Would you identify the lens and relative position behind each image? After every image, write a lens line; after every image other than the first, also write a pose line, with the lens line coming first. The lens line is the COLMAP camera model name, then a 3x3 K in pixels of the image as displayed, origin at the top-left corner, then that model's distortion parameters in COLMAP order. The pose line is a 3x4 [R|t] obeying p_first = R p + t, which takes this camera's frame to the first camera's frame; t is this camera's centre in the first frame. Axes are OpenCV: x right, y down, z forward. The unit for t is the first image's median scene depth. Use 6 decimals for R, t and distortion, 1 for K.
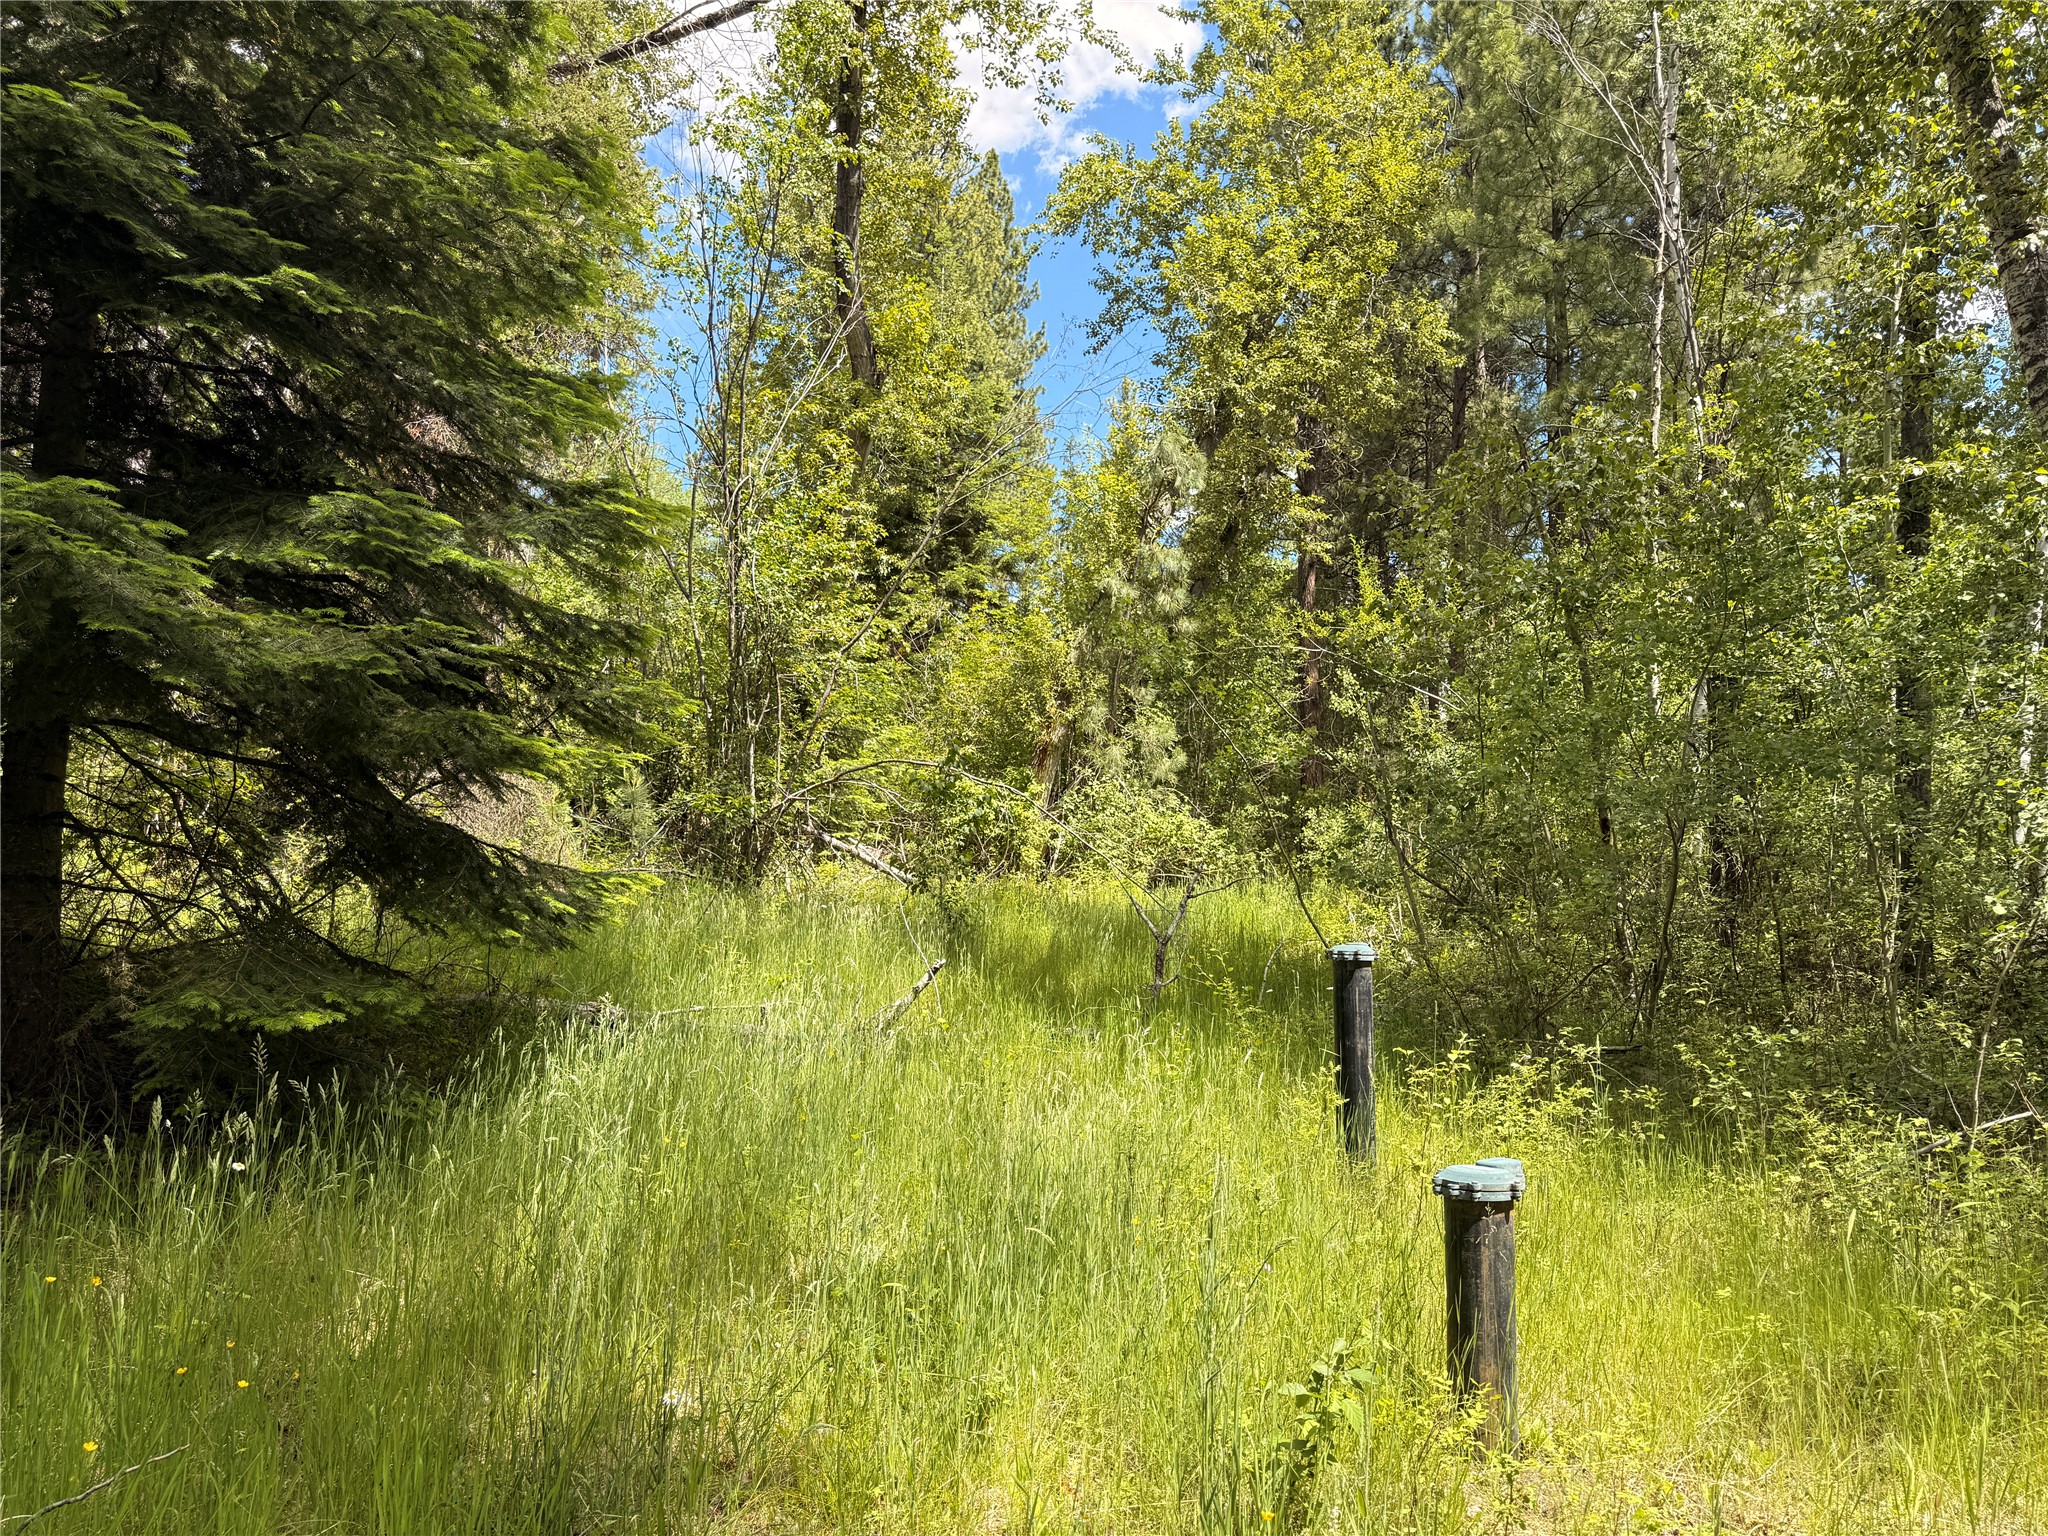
lens RADIAL K [[1474.2, 0, 999.0], [0, 1474.2, 781.1], [0, 0, 1]] dist [-0.008883, -0.003639]
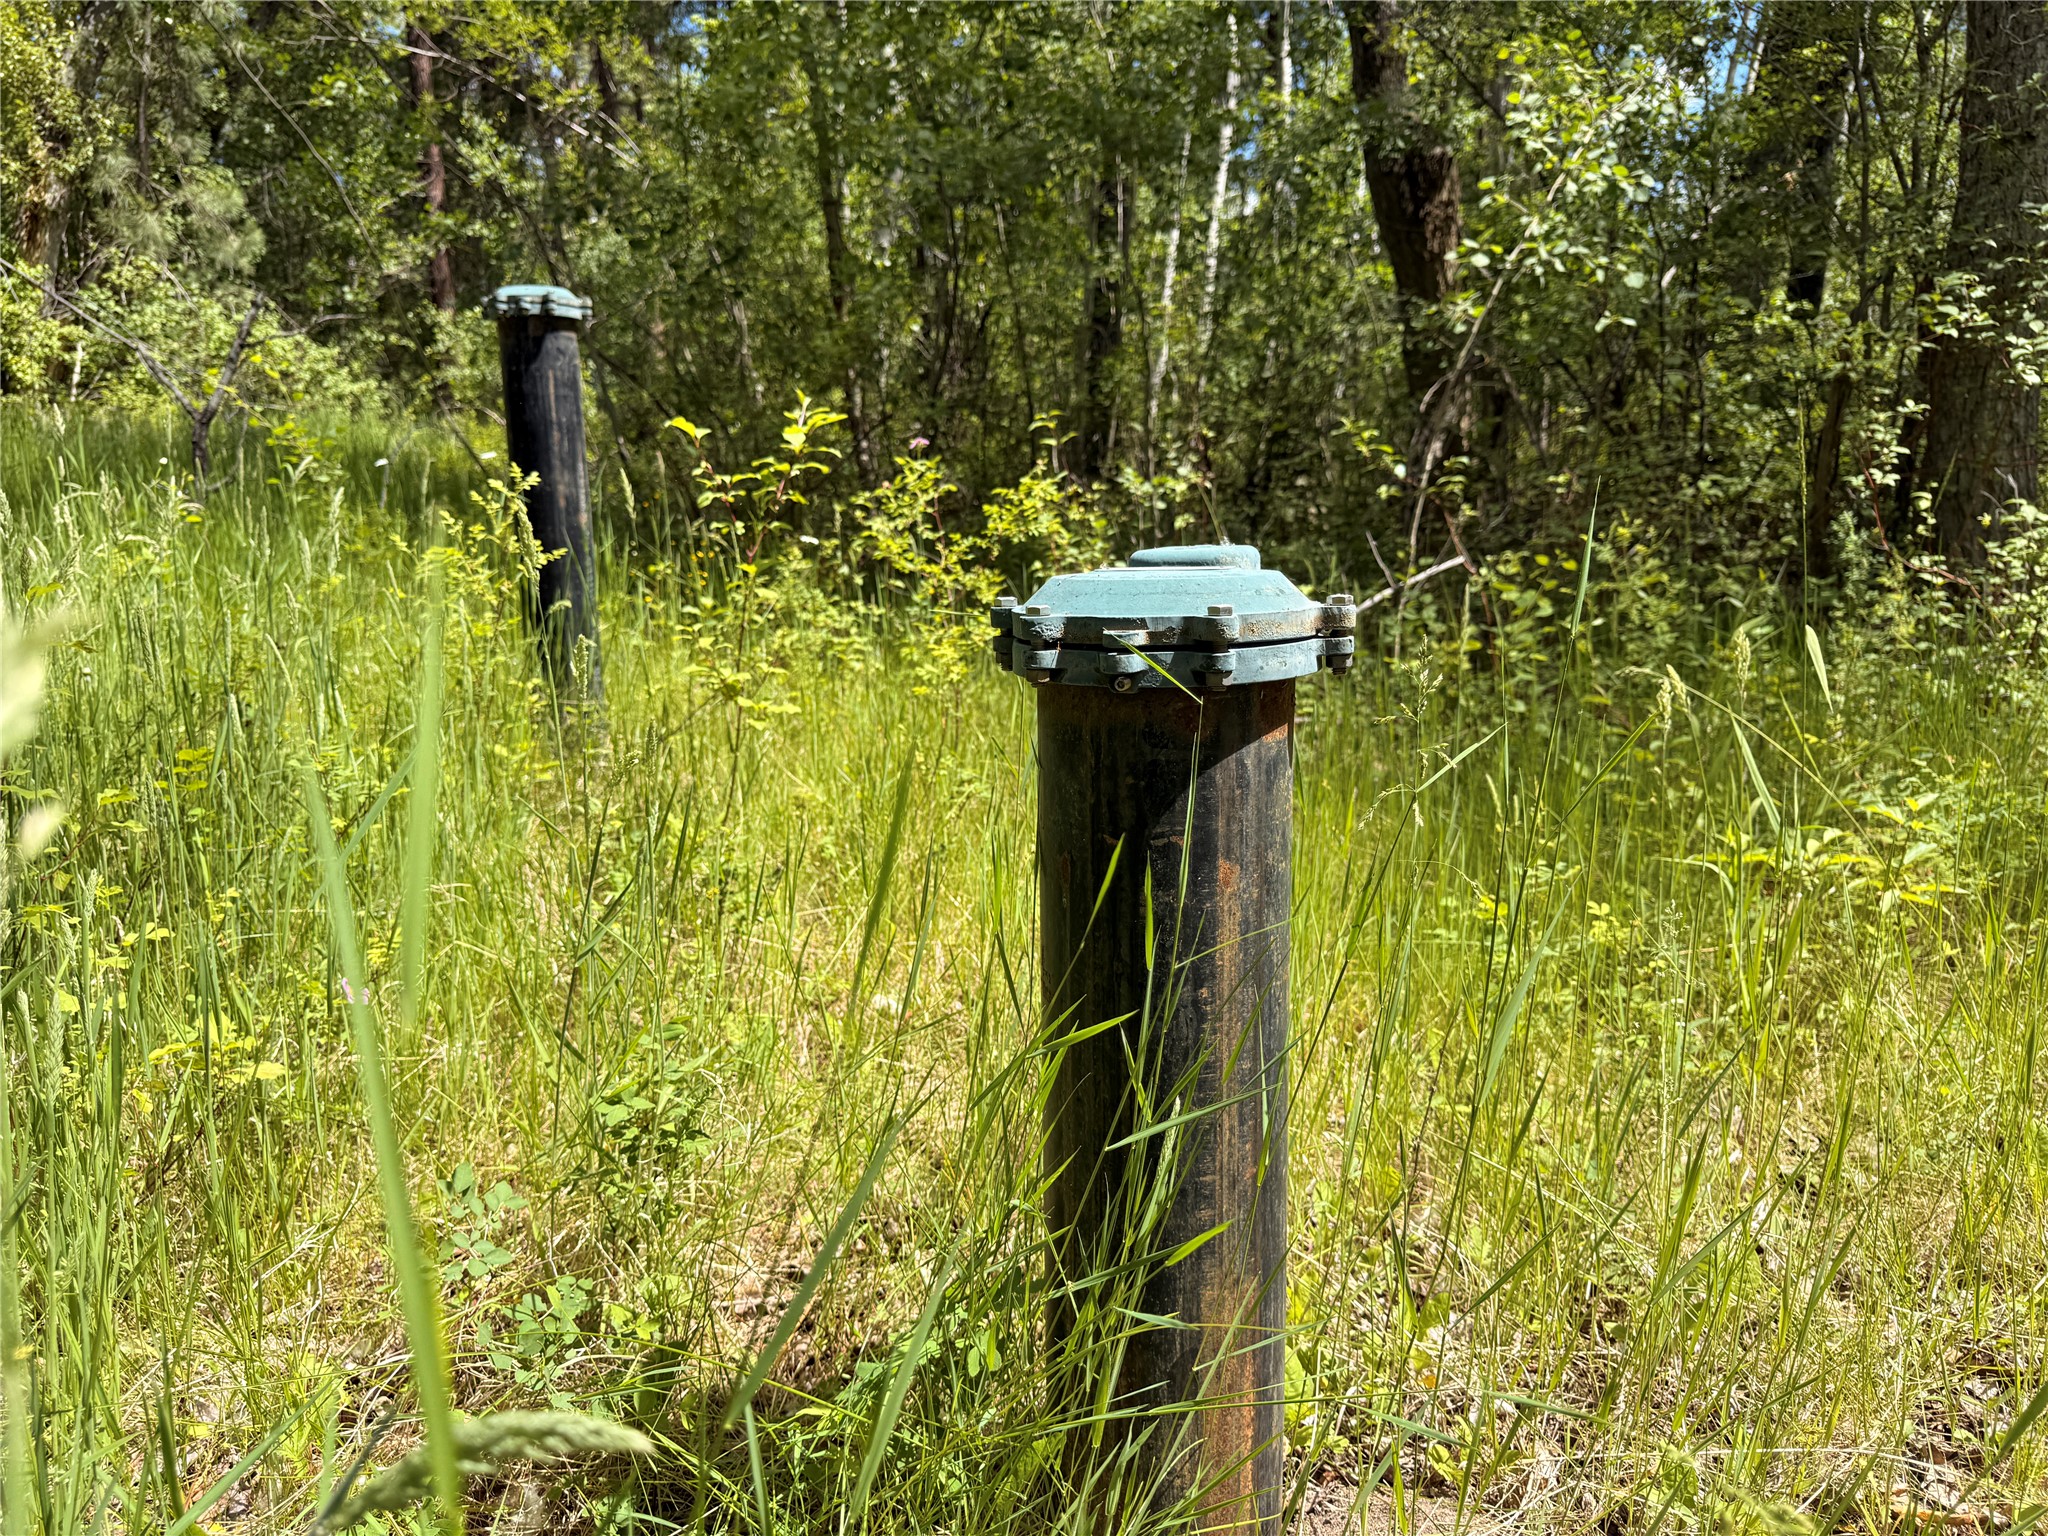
lens RADIAL K [[1474.2, 0, 999.0], [0, 1474.2, 781.1], [0, 0, 1]] dist [-0.008883, -0.003639]
pose [[0.849898, -0.127362, 0.511323, 0.030606], [-0.016484, 0.963451, 0.267378, 0.042834], [-0.526689, -0.235673, 0.816736, 0.148373]]
